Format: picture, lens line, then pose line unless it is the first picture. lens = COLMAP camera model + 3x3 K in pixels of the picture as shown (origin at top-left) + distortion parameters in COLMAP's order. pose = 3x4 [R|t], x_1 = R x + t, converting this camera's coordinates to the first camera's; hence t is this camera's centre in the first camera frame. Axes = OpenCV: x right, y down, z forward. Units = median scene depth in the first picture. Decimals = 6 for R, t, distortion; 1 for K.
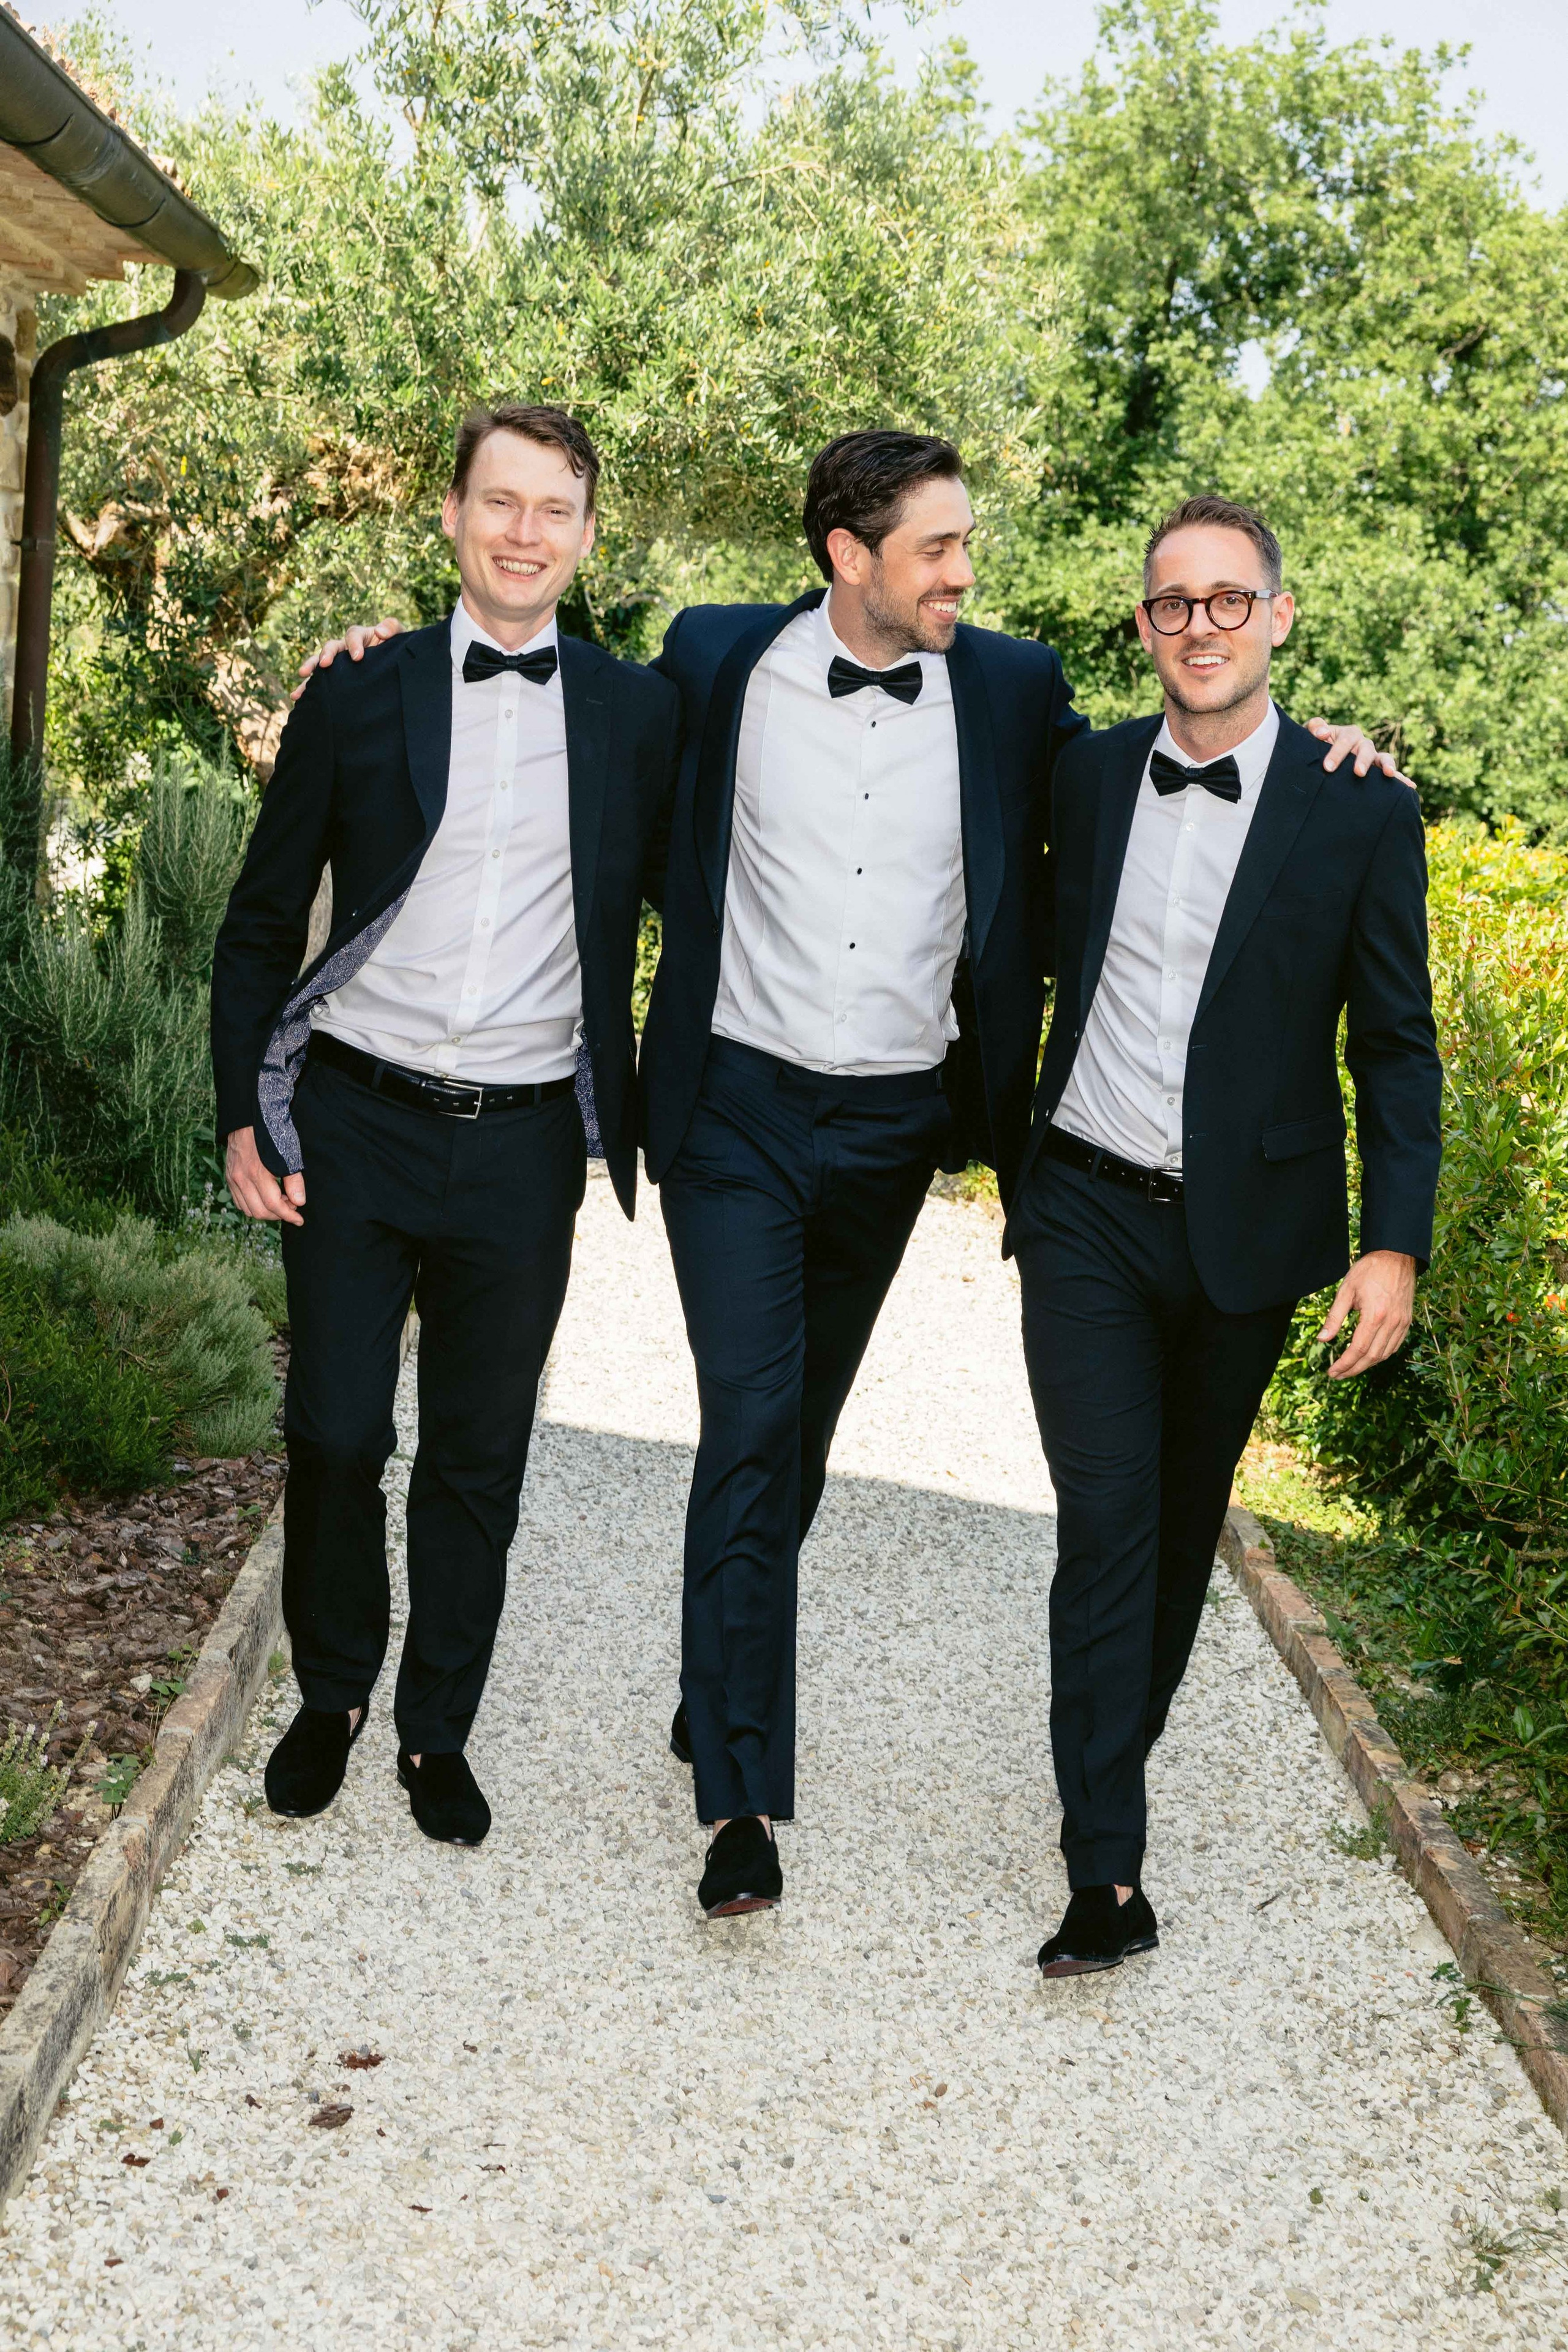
lens RADIAL K [[3136.9, 0, 728.5], [0, 3136.9, 1198.1], [0, 0, 1]] dist [0.023575, 0.001354]
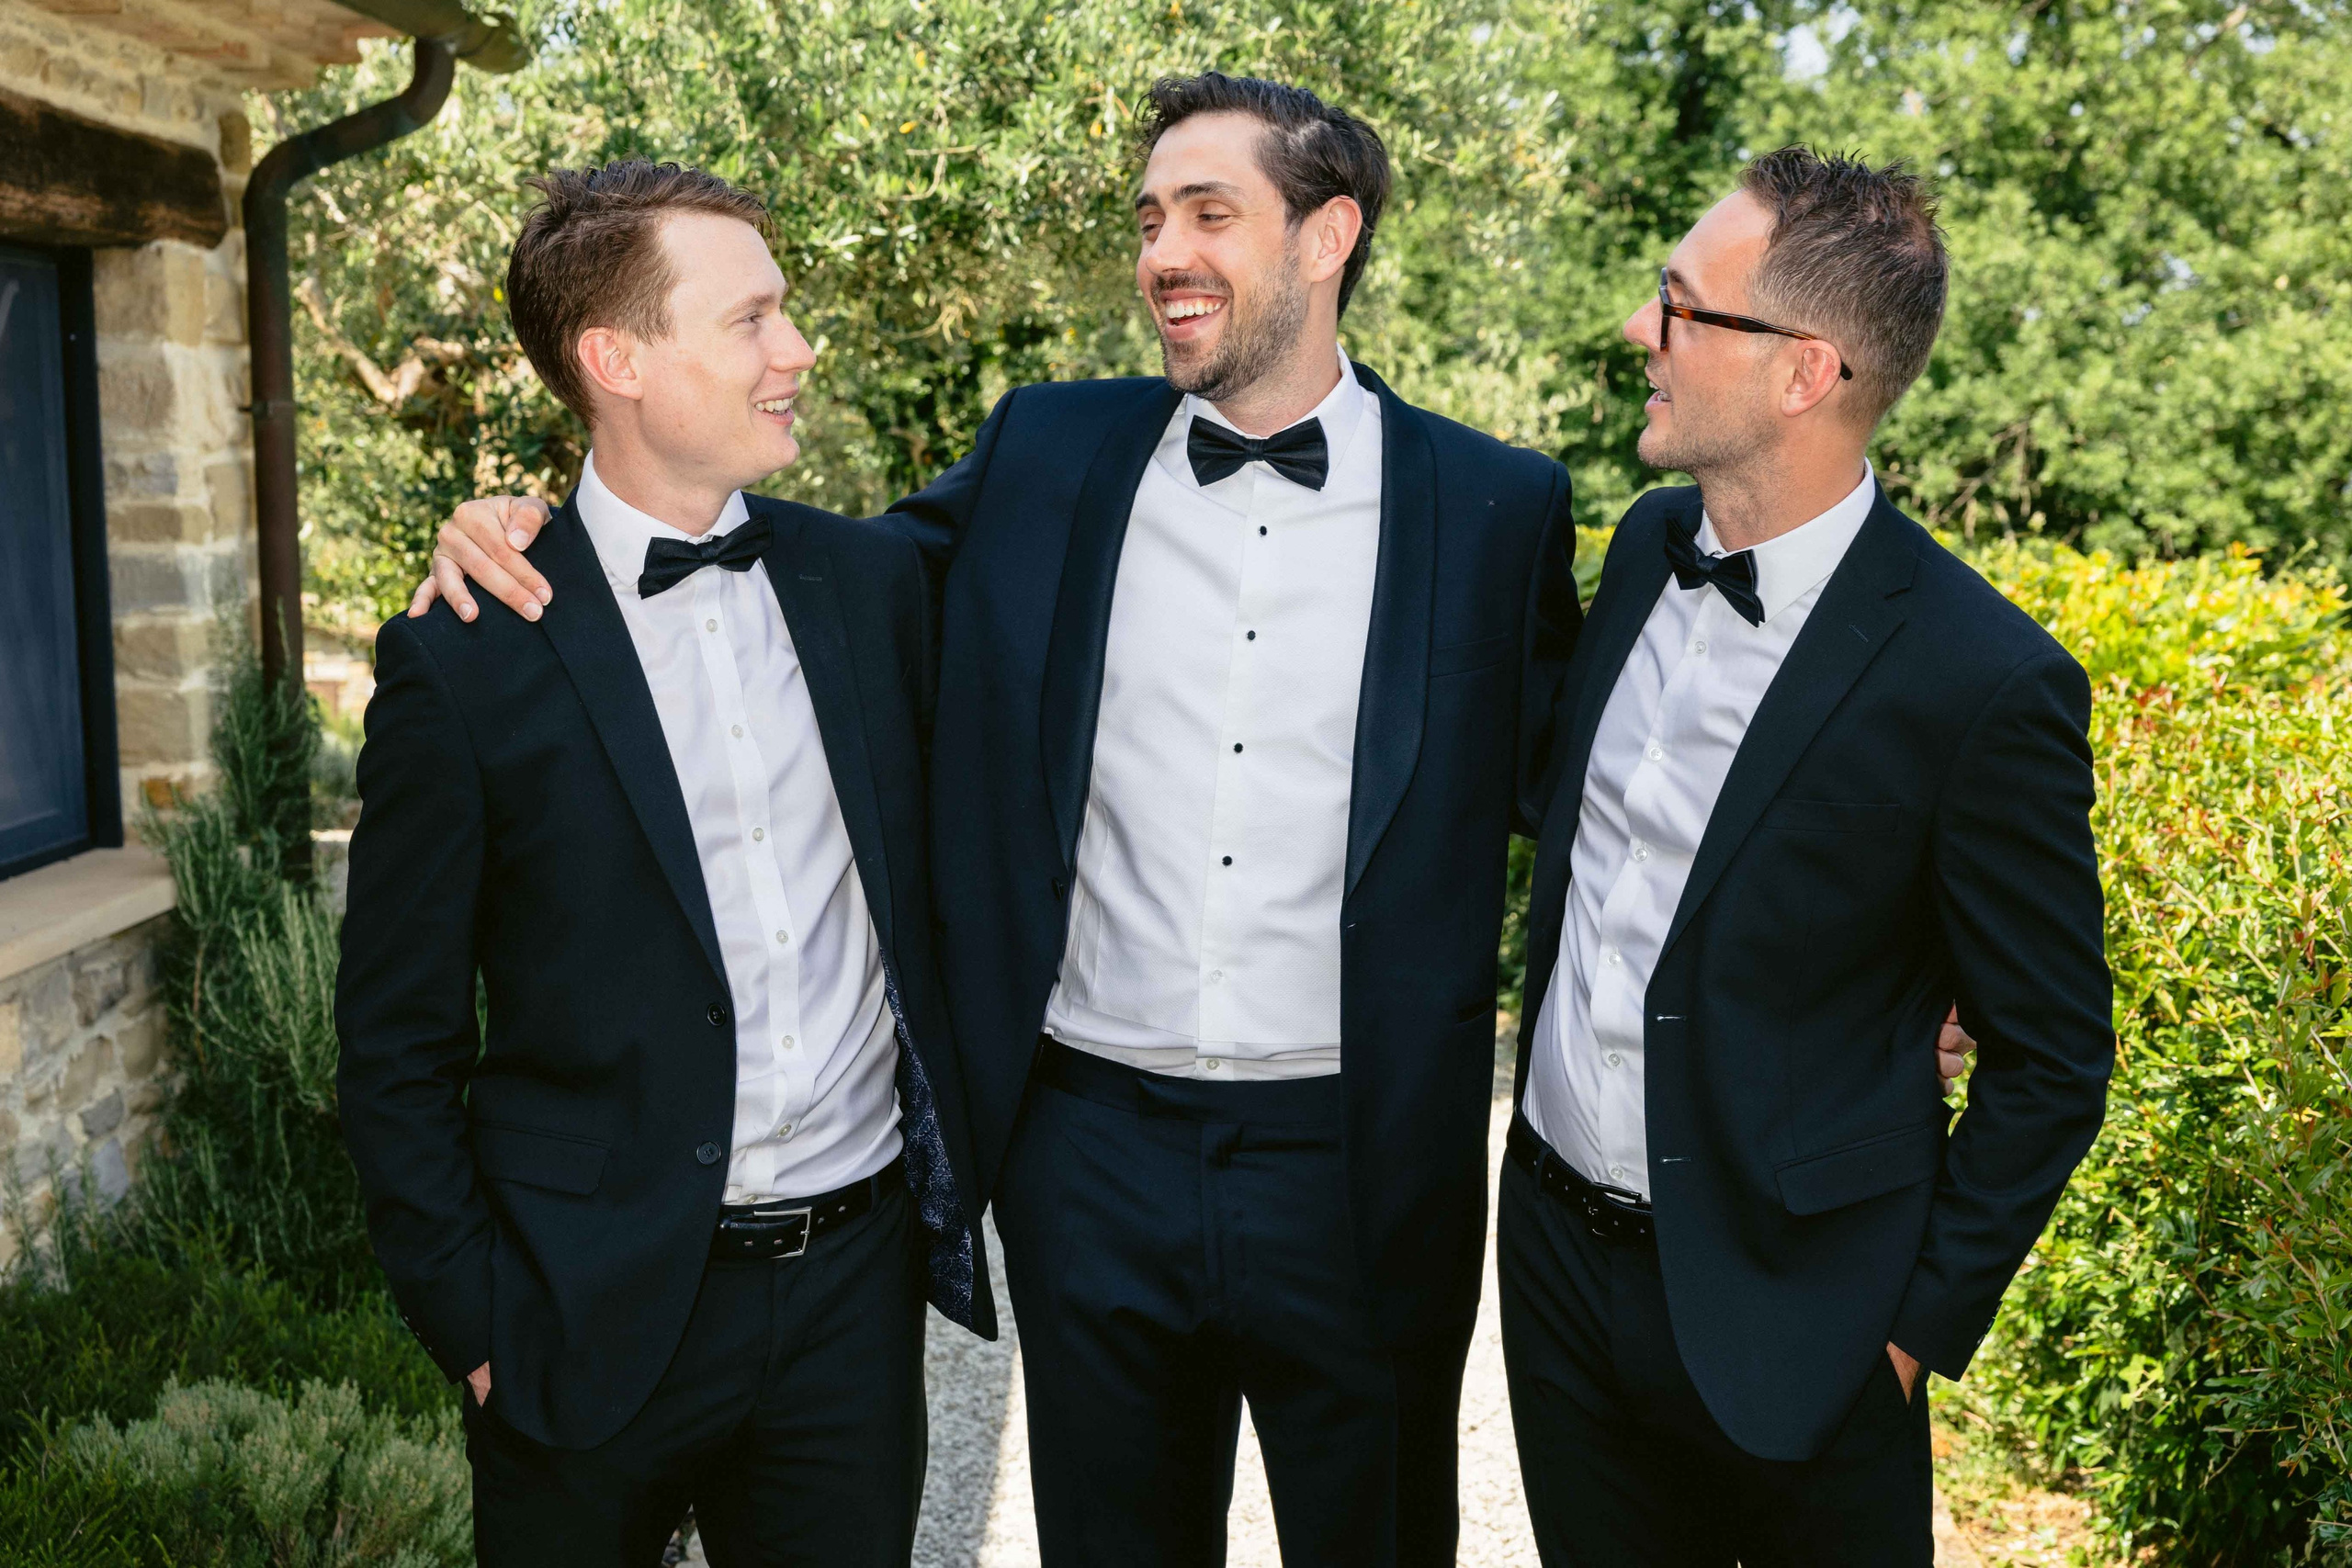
lens RADIAL K [[3416.9, 0, 1176.0], [0, 3416.9, 784.0], [0, 0, 1]] dist [0.034506, 0.068452]
pose [[0.993694, -0.104608, -0.040368, 0.023319], [0.101581, 0.992299, -0.070884, -0.033689], [0.047472, 0.066336, 0.996667, 0.173907]]
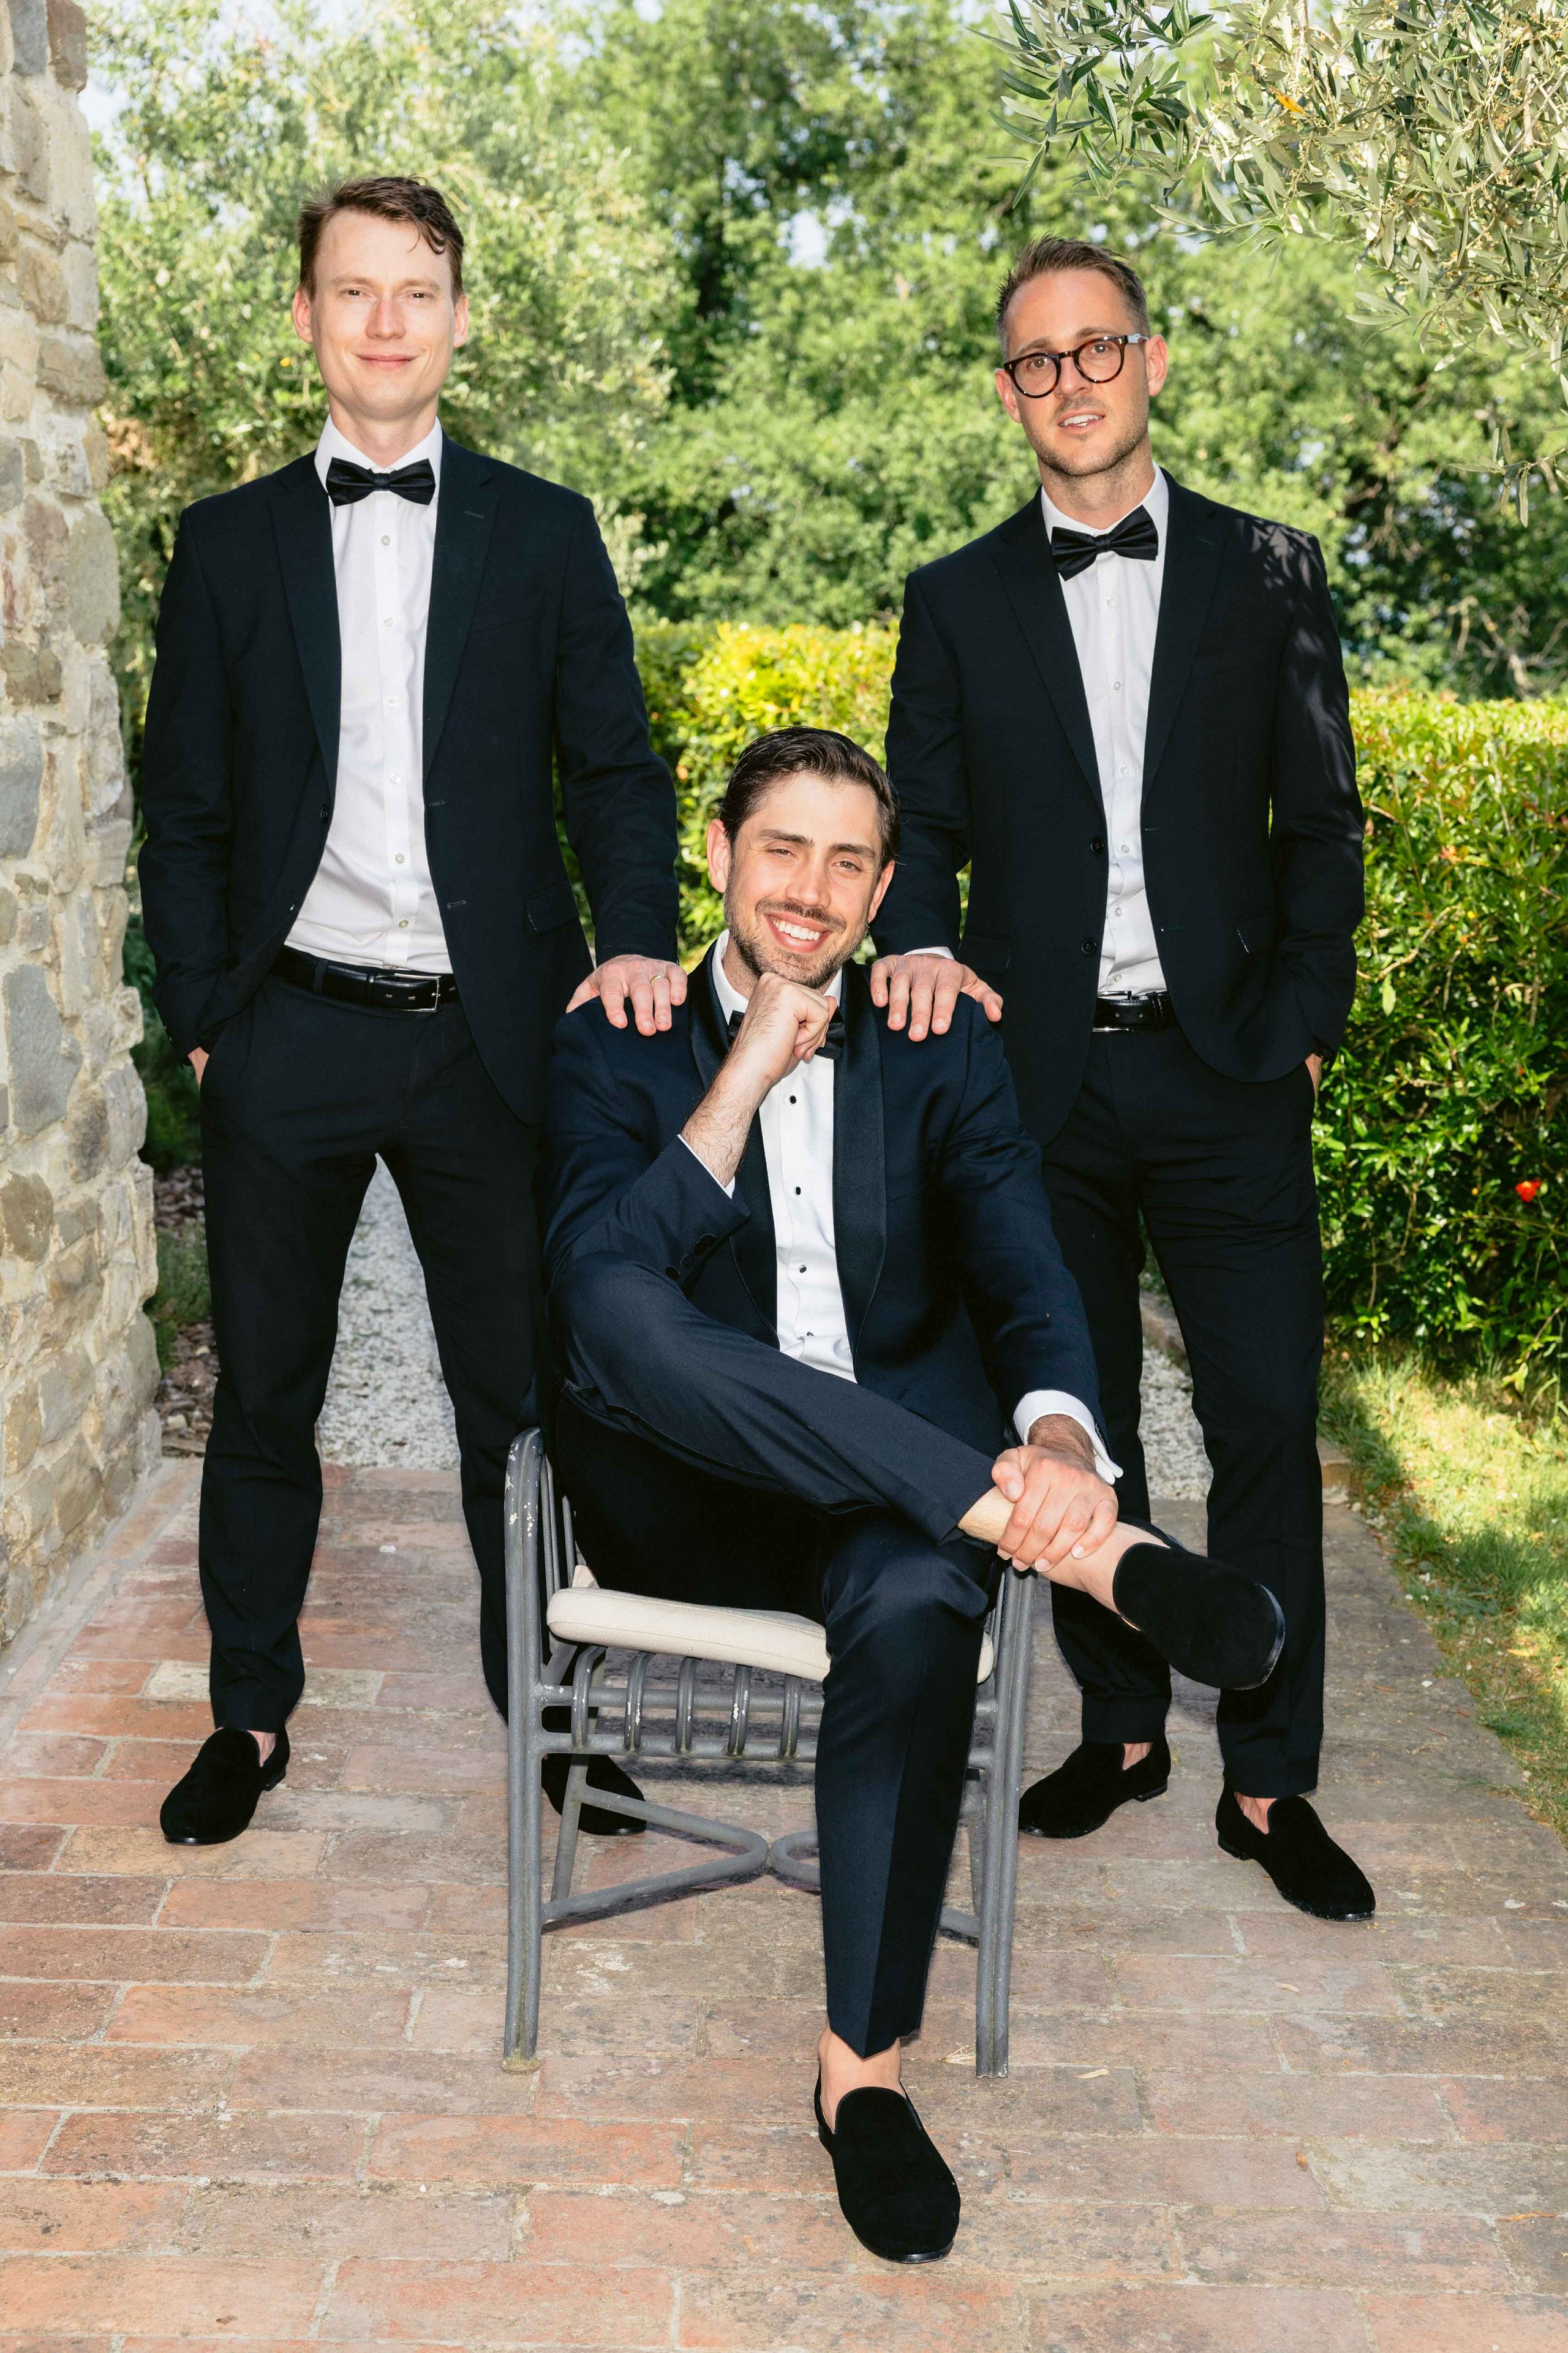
lens RADIAL K [[3184.2, 0, 721.5], [0, 3184.2, 1168.8], [0, 0, 1]] dist [0.006748, 0.020449]
pose [[0.987160, -0.123305, 0.101541, -0.052206], [0.121347, 0.992289, 0.025265, 0.054501], [-0.103873, -0.012619, 0.994511, -0.307786]]
